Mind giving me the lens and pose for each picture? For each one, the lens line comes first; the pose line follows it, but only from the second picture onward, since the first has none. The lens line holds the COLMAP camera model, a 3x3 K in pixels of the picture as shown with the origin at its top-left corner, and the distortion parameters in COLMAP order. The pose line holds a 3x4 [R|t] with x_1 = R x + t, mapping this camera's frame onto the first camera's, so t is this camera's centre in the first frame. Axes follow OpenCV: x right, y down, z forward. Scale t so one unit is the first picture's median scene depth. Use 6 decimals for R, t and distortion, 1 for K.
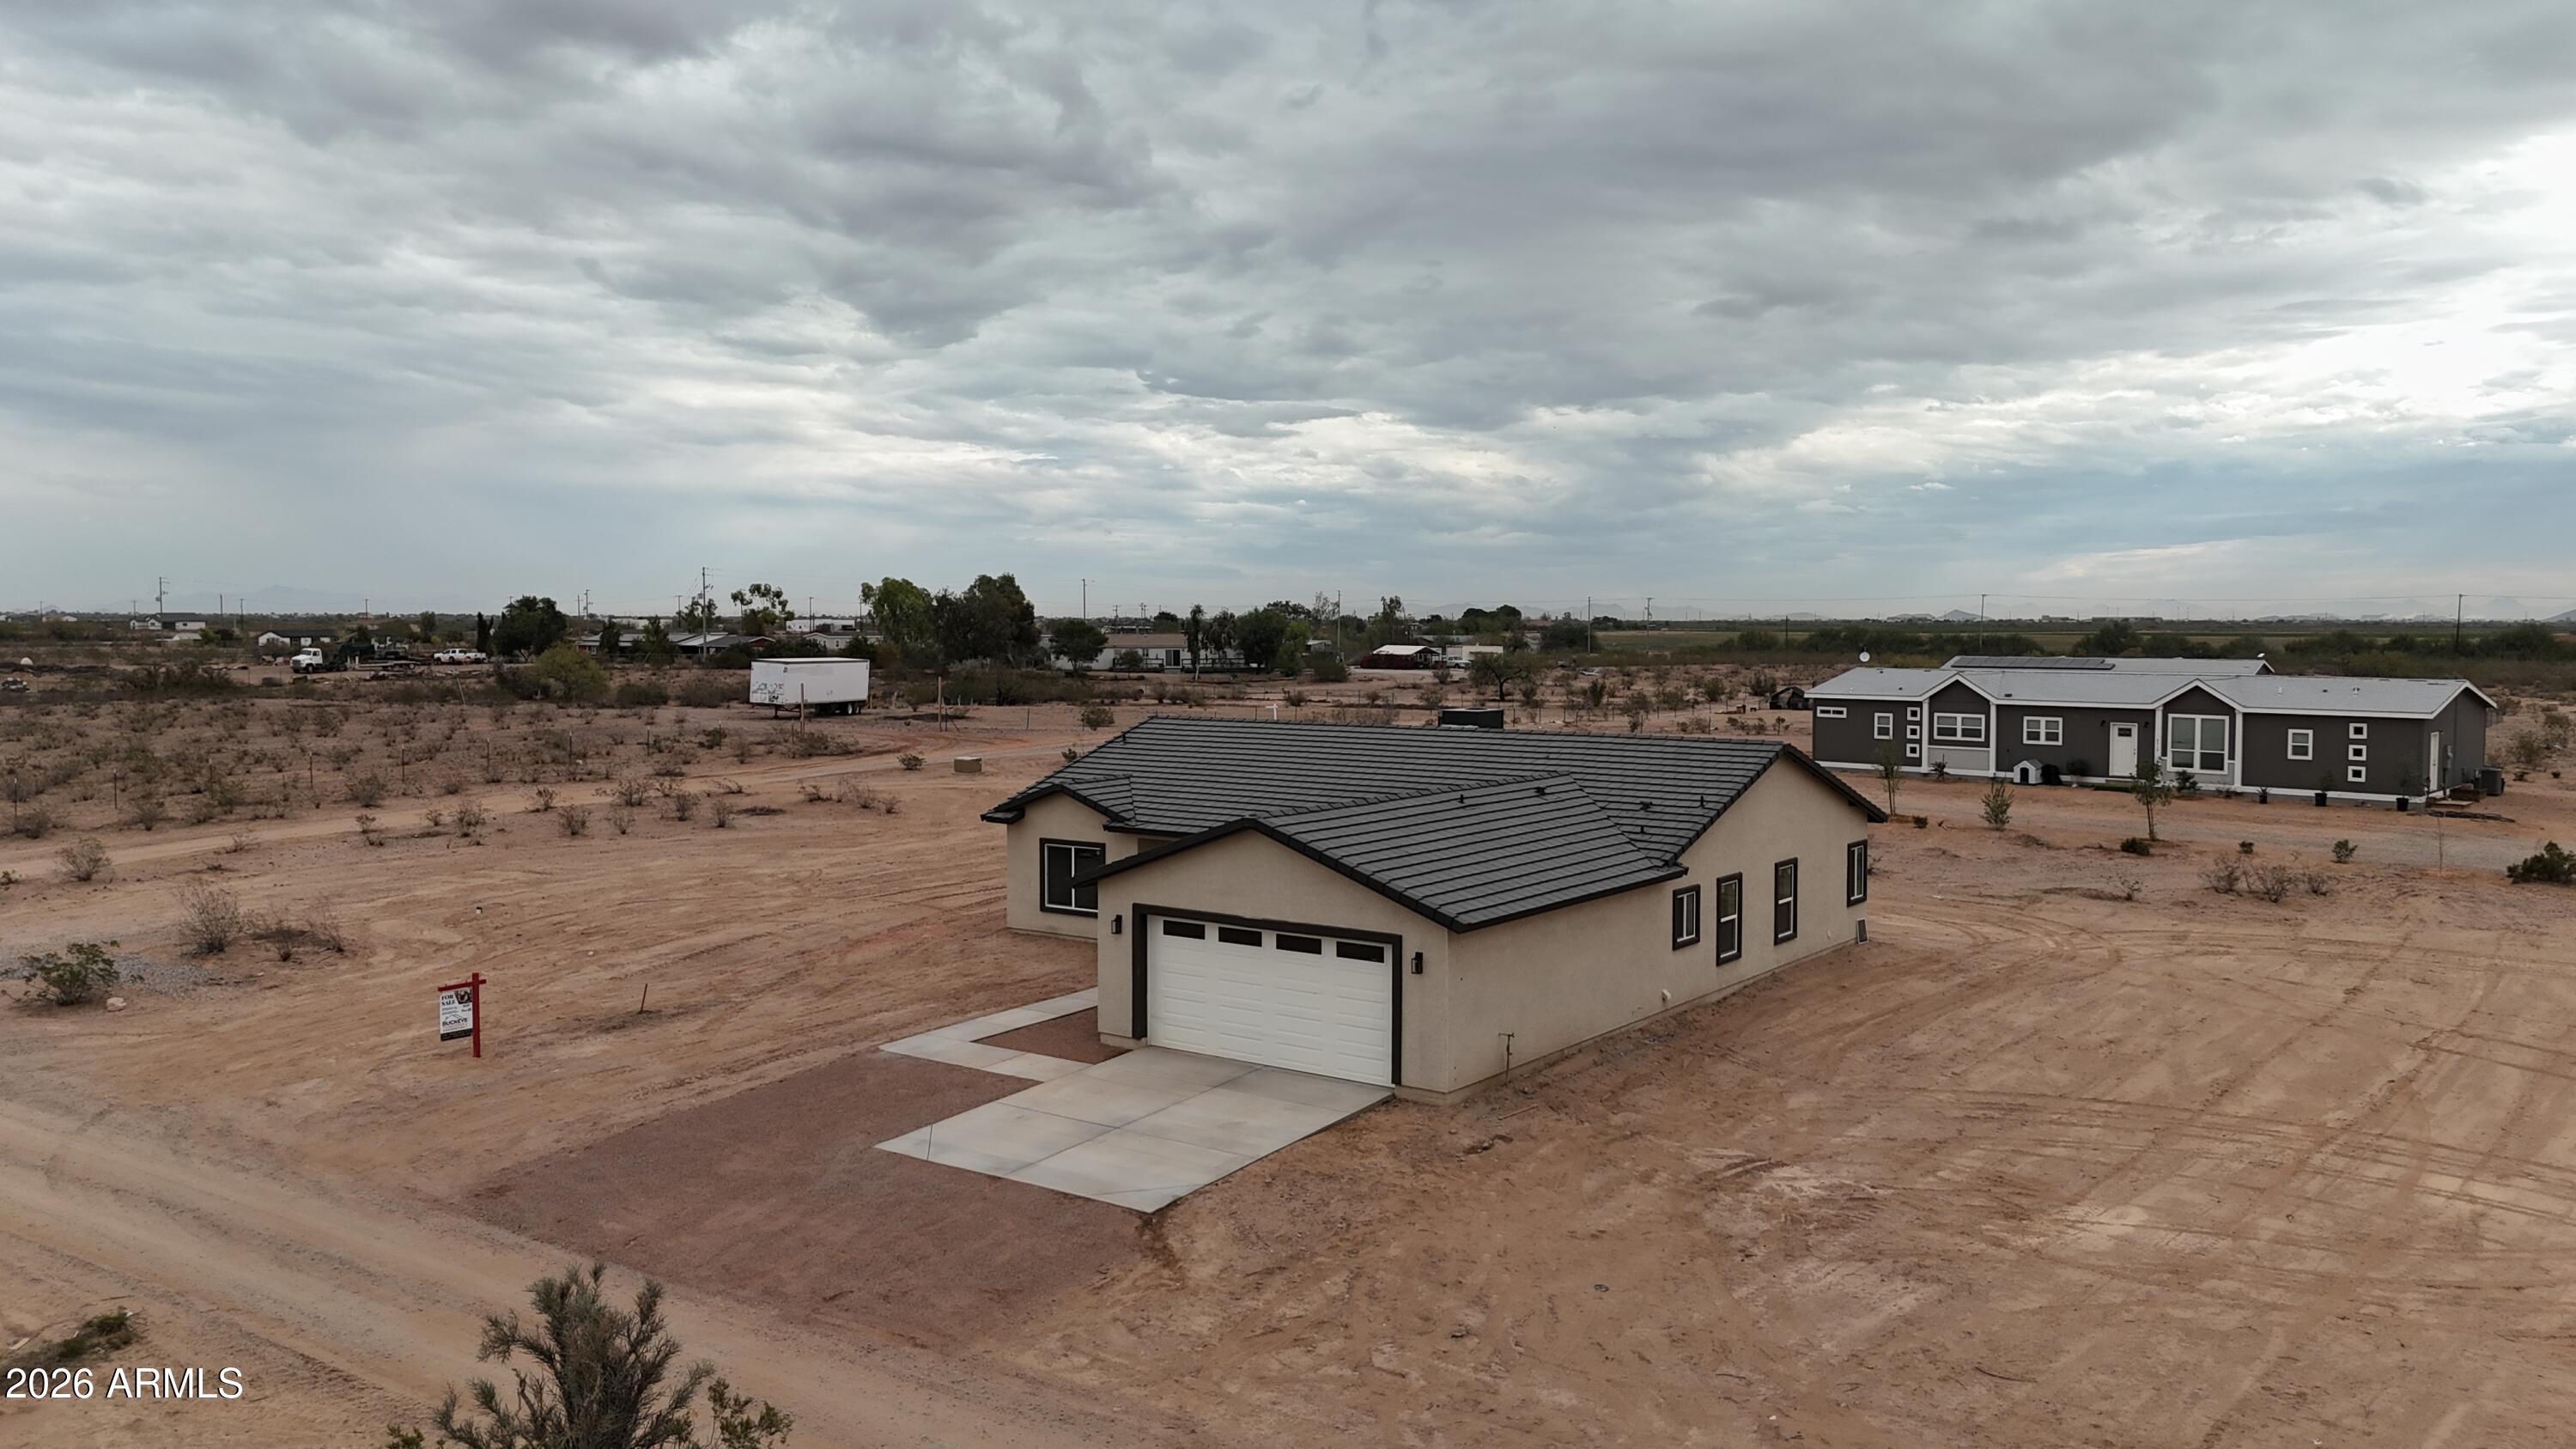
lens RADIAL K [[1897.1, 0, 1288.0], [0, 1897.1, 724.5], [0, 0, 1]] dist [0.081590, -0.081498]
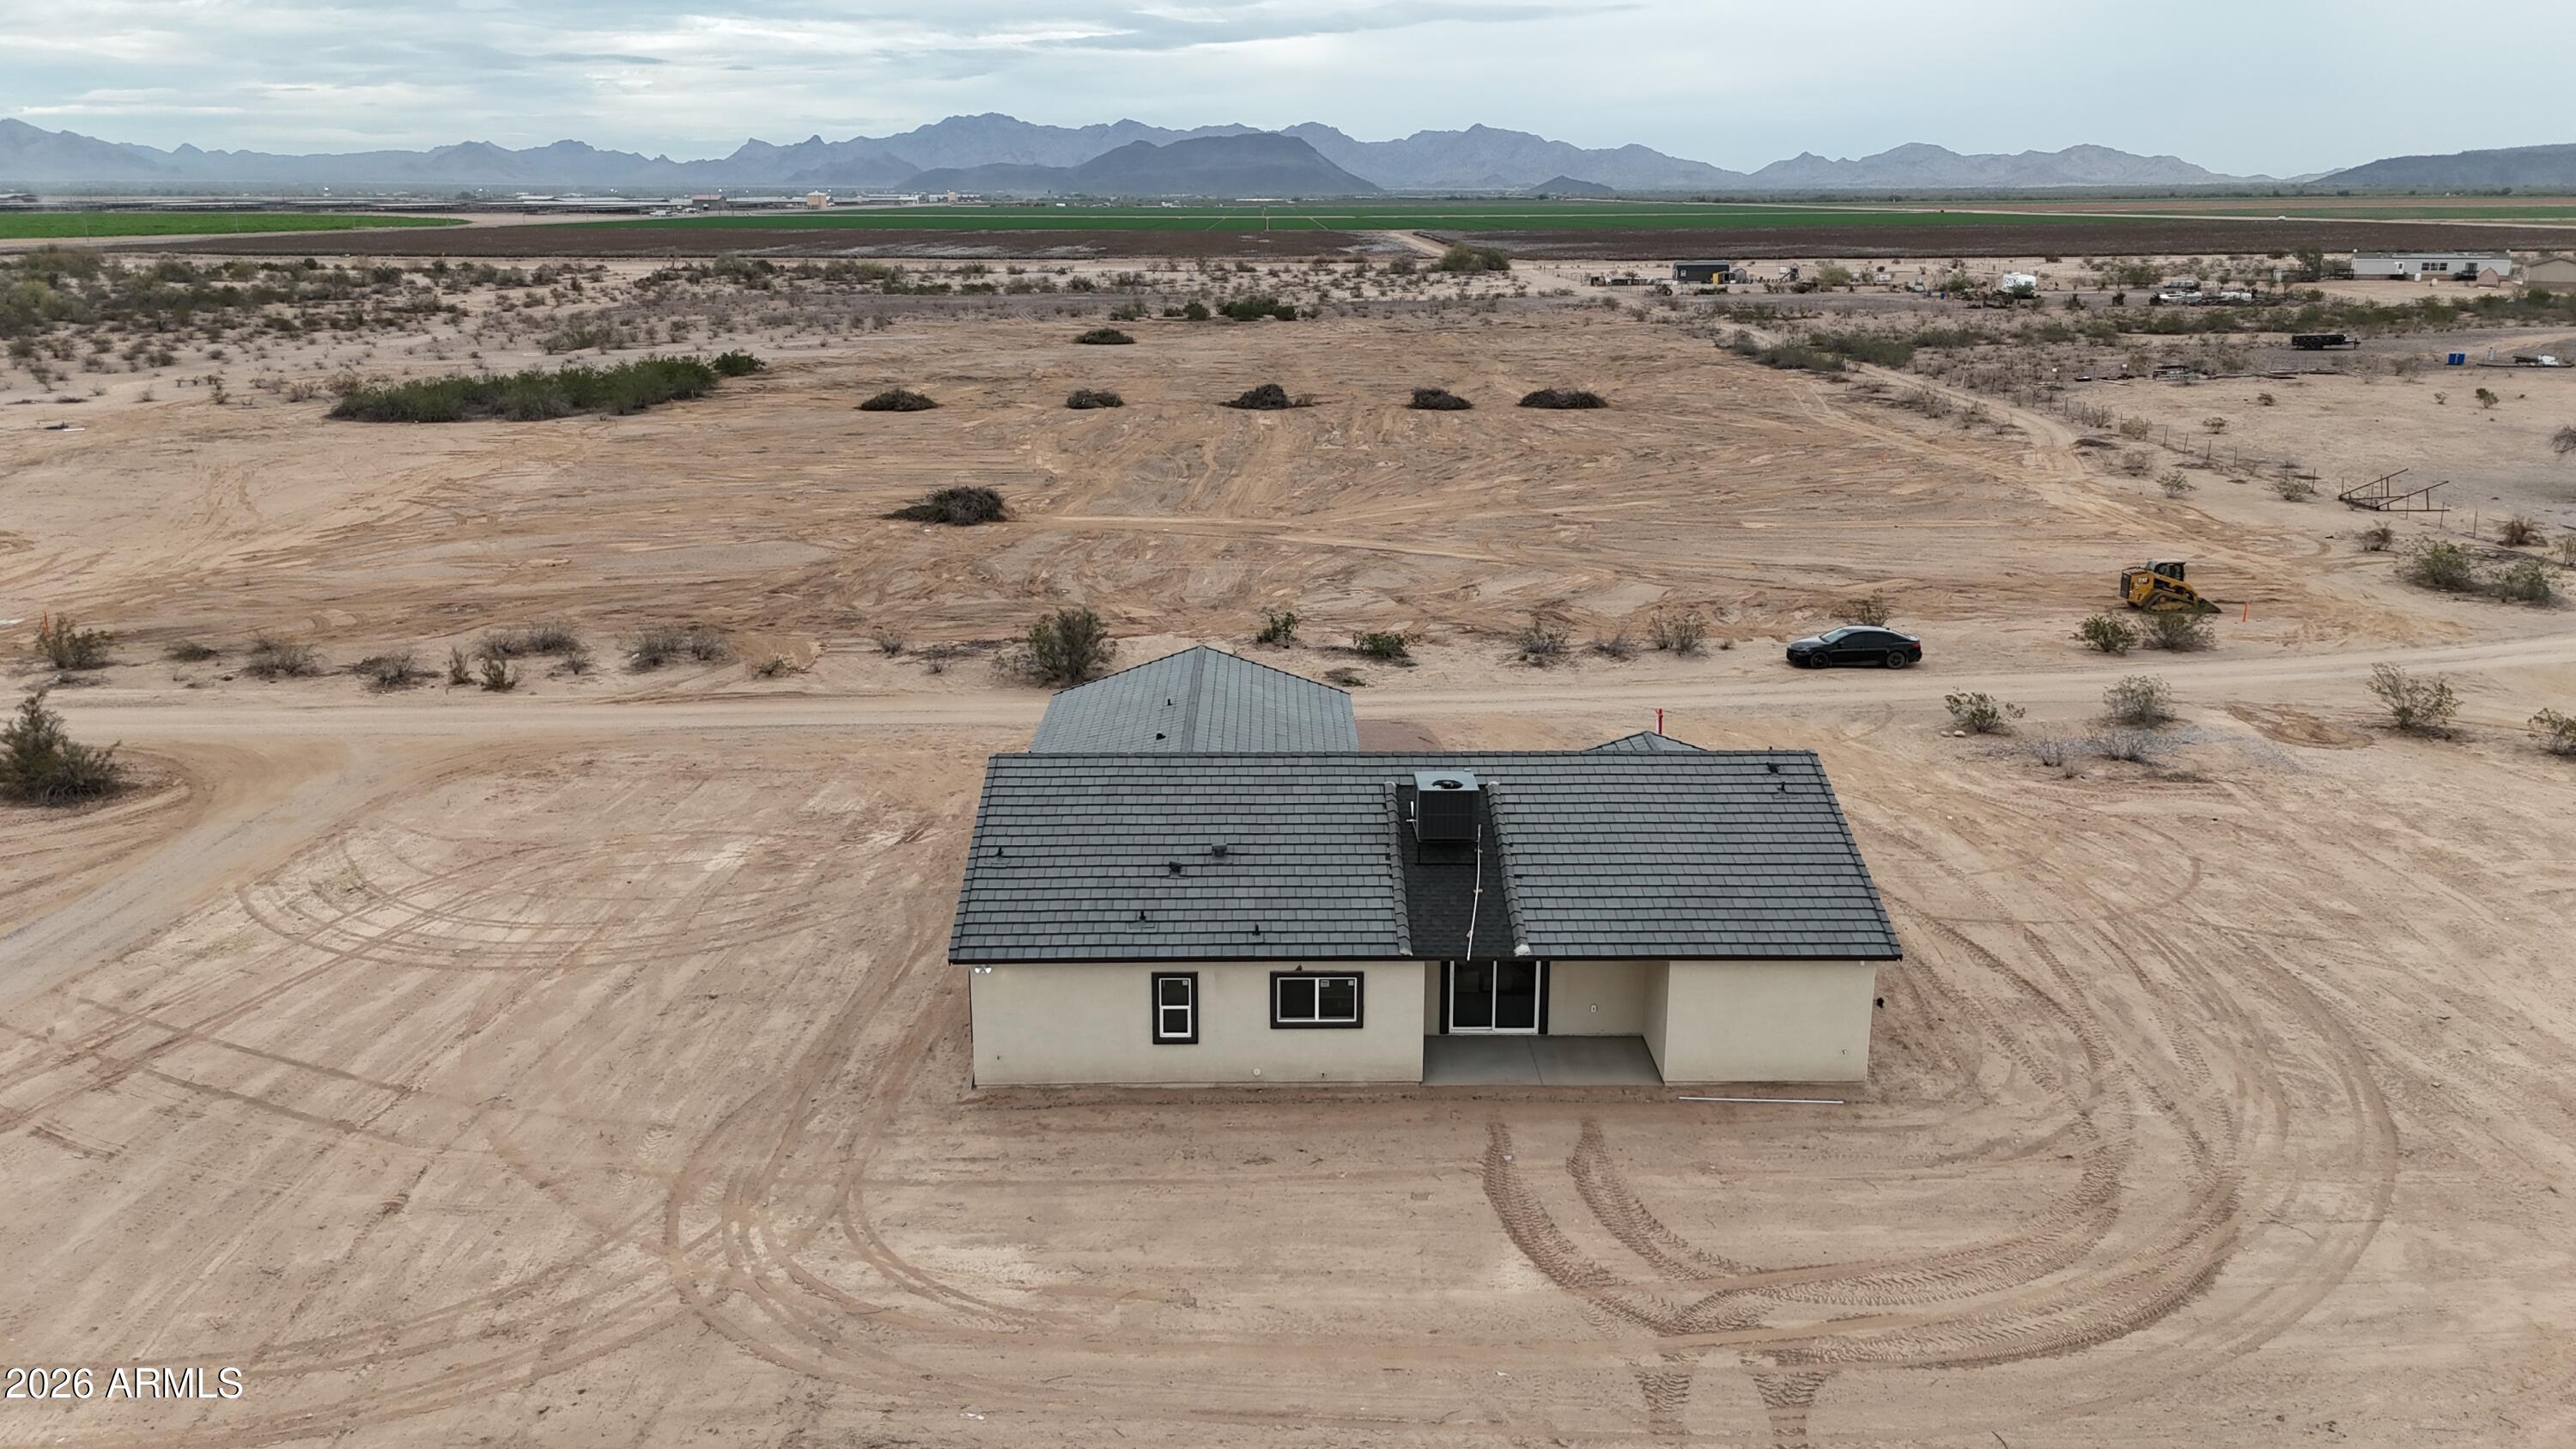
lens RADIAL K [[1898.4, 0, 1291.2], [0, 1898.4, 740.1], [0, 0, 1]] dist [0.065377, -0.051126]
pose [[-0.797332, 0.163439, -0.580990, 0.922481], [-0.036514, 0.947809, 0.316741, -0.413294], [0.602435, 0.273762, -0.749751, 2.374278]]
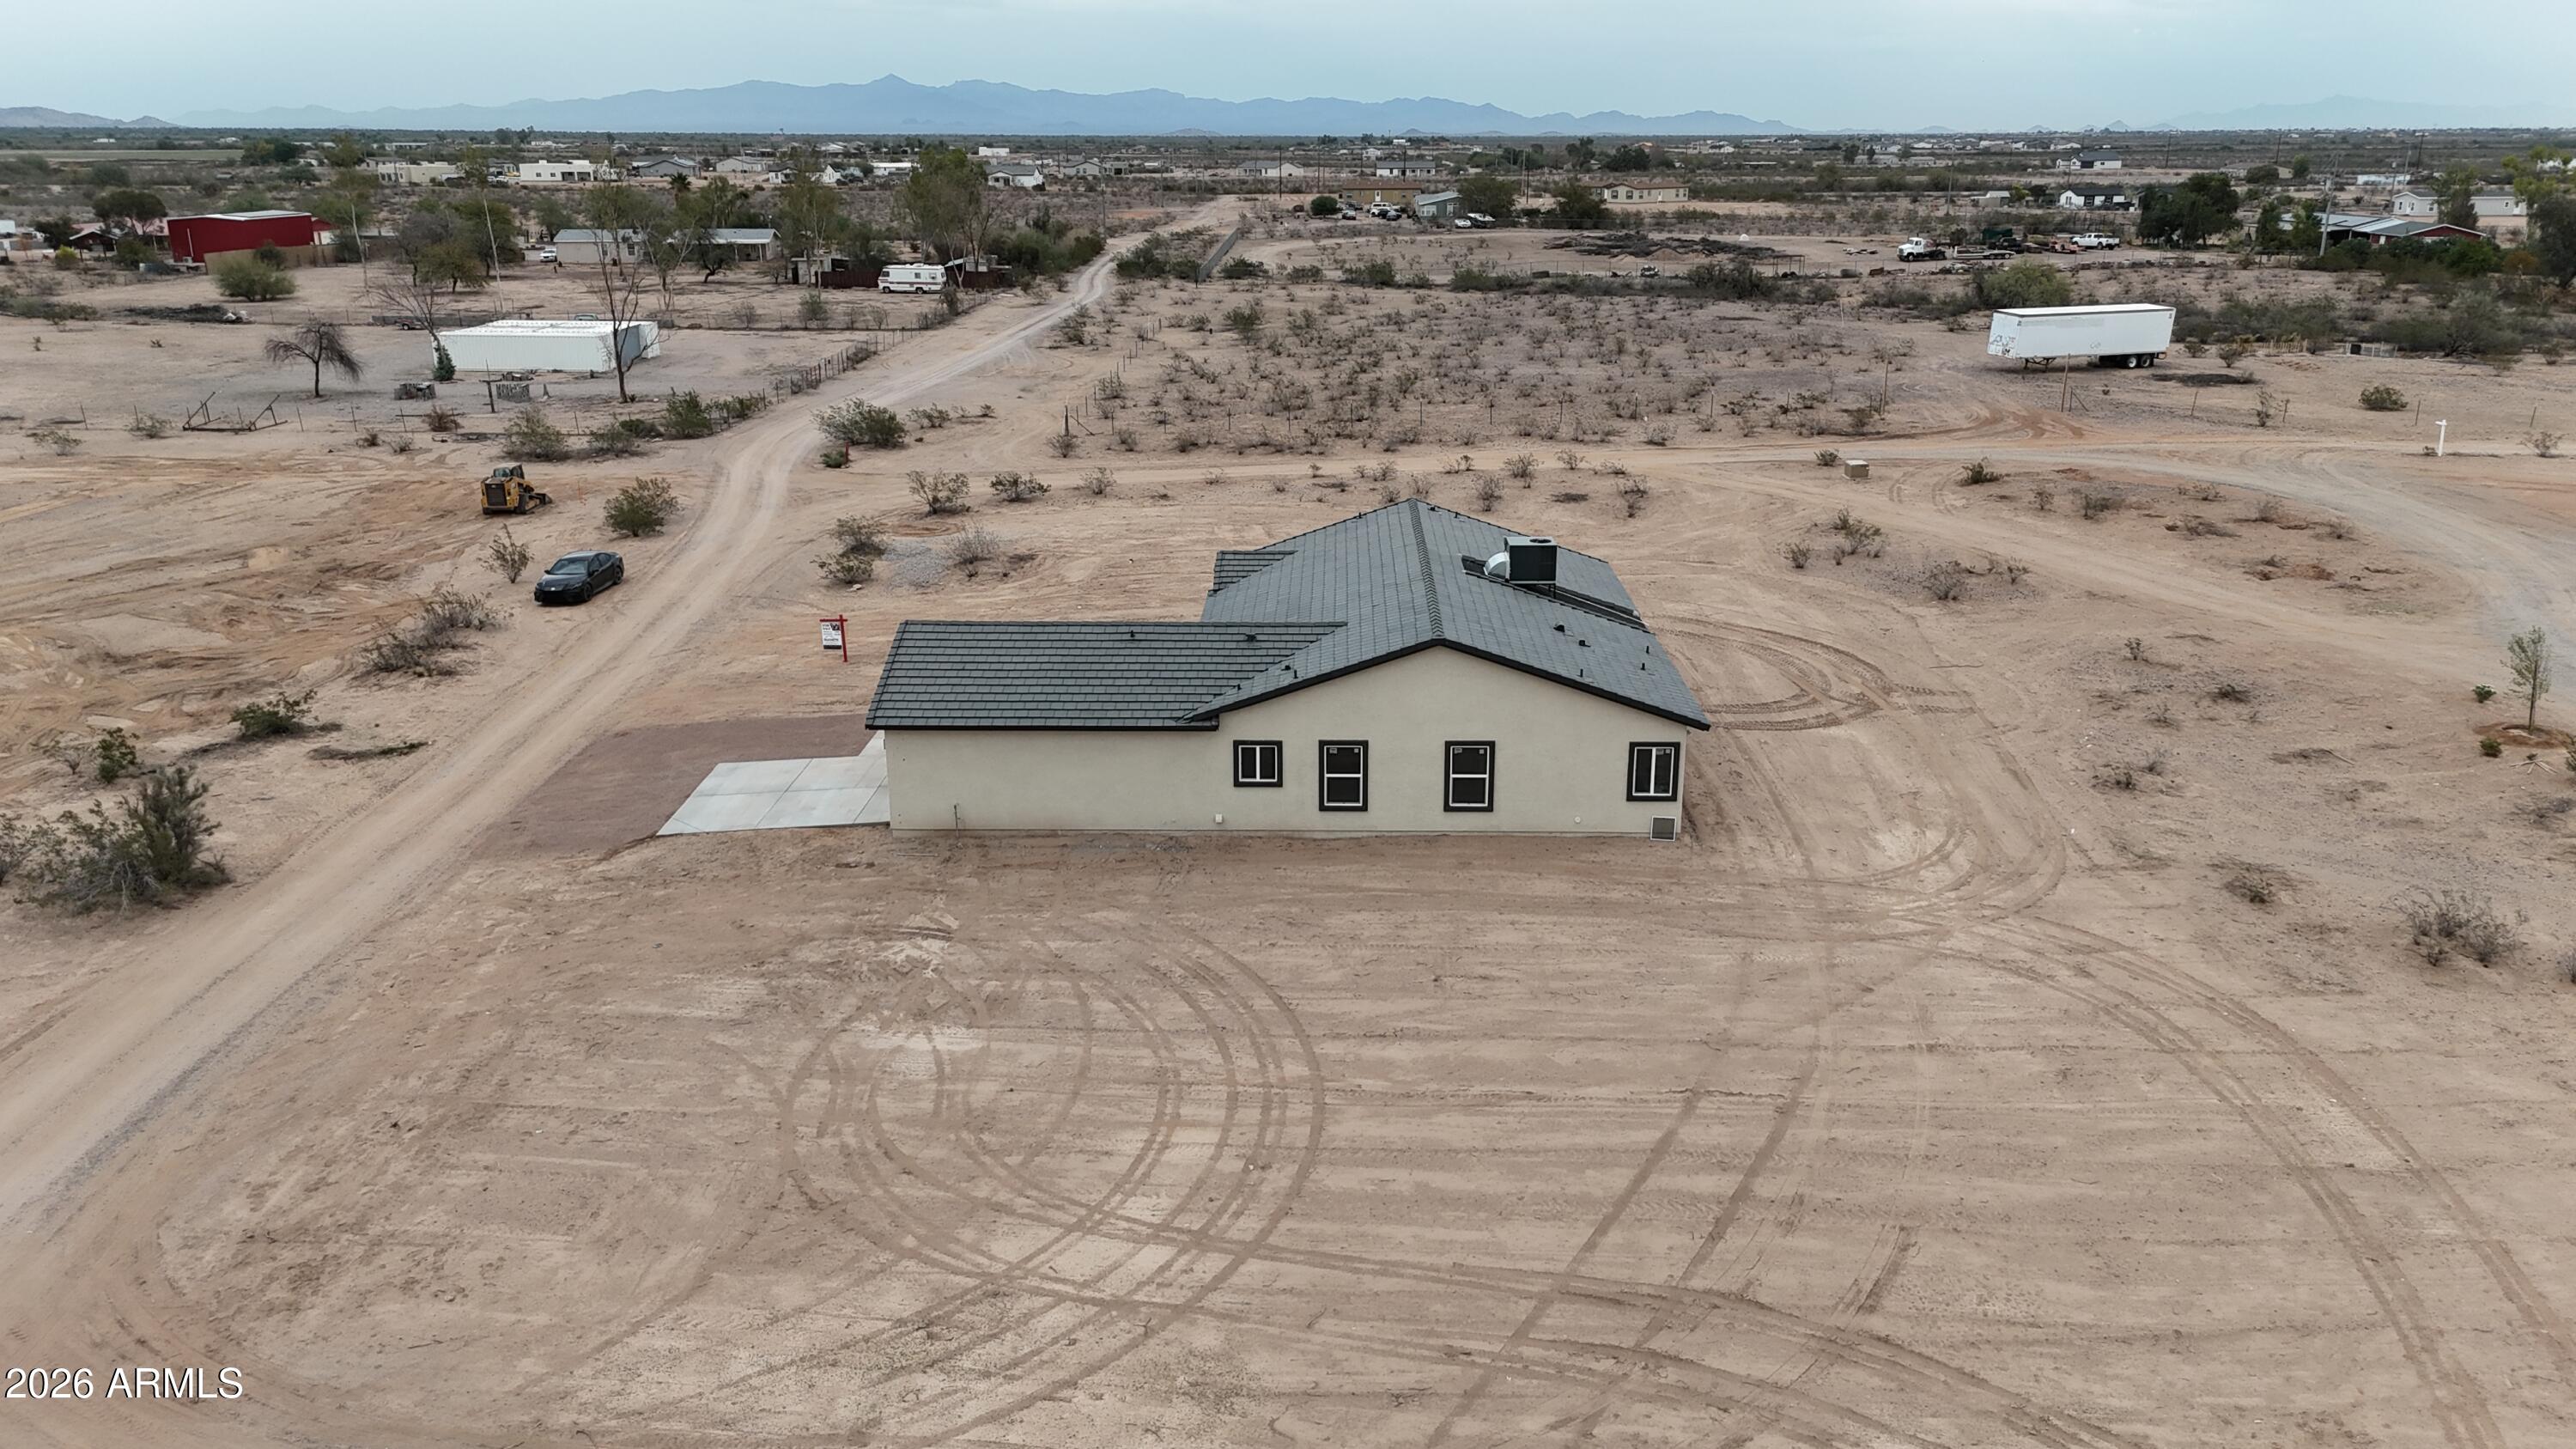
lens RADIAL K [[1884.5, 0, 1288.0], [0, 1884.5, 724.5], [0, 0, 1]] dist [0.088440, -0.078899]
pose [[0.570873, 0.239758, -0.785252, 1.372948], [-0.043189, 0.963858, 0.262893, -0.283966], [0.819902, -0.116164, 0.560595, 0.412400]]
